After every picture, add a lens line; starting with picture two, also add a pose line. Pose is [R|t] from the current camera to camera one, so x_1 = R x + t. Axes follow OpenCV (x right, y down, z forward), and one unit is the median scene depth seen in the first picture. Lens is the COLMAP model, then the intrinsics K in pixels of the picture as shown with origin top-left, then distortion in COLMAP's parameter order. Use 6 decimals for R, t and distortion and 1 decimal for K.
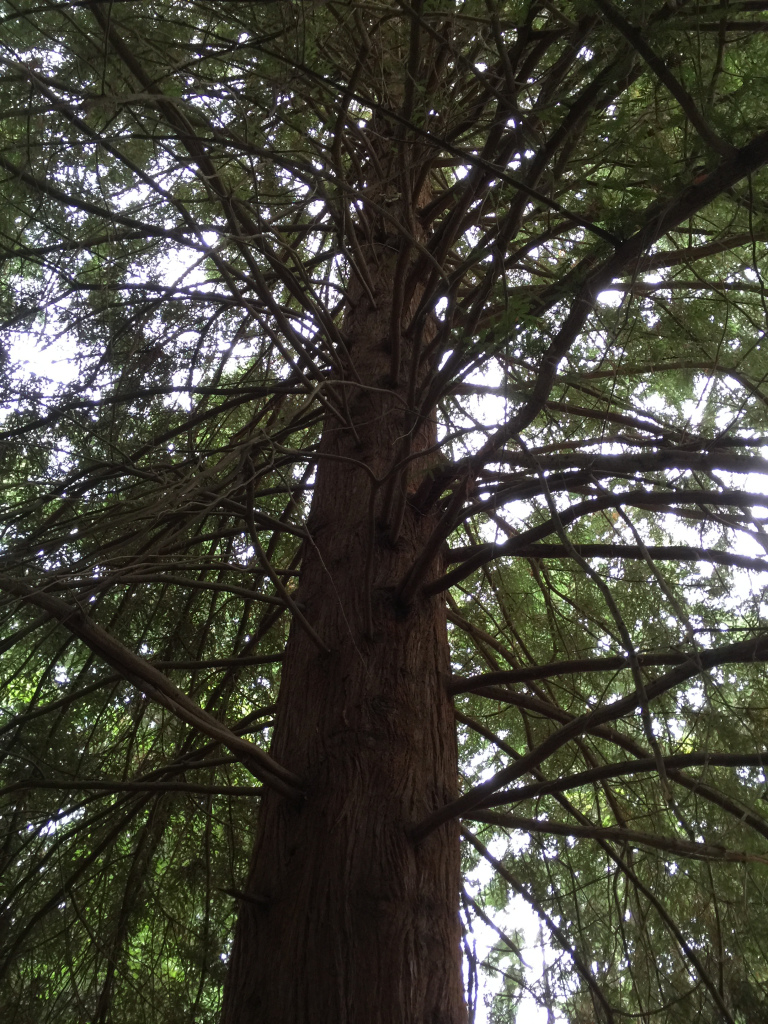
lens RADIAL K [[880.4, 0, 391.7], [0, 880.4, 510.9], [0, 0, 1]] dist [0.094360, -0.139531]
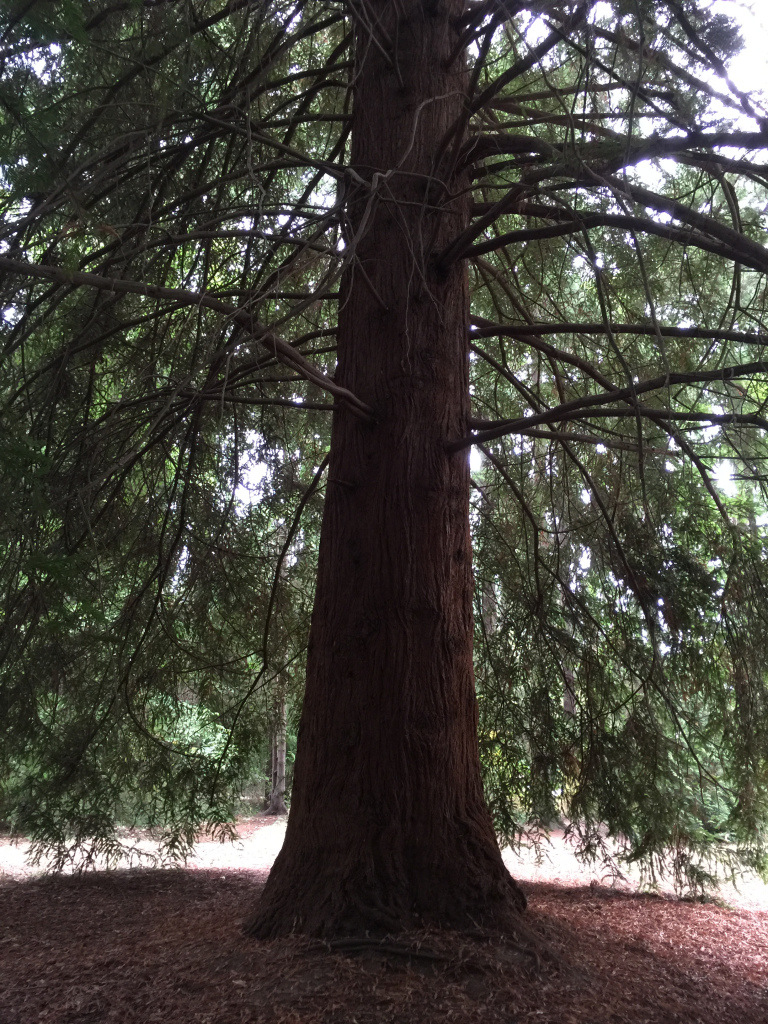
lens RADIAL K [[880.4, 0, 391.7], [0, 880.4, 510.9], [0, 0, 1]] dist [0.094360, -0.139531]
pose [[0.994398, 0.037013, 0.099009, -0.234227], [-0.083375, 0.850416, 0.519462, -0.343024], [-0.064972, -0.524807, 0.848738, -0.345834]]
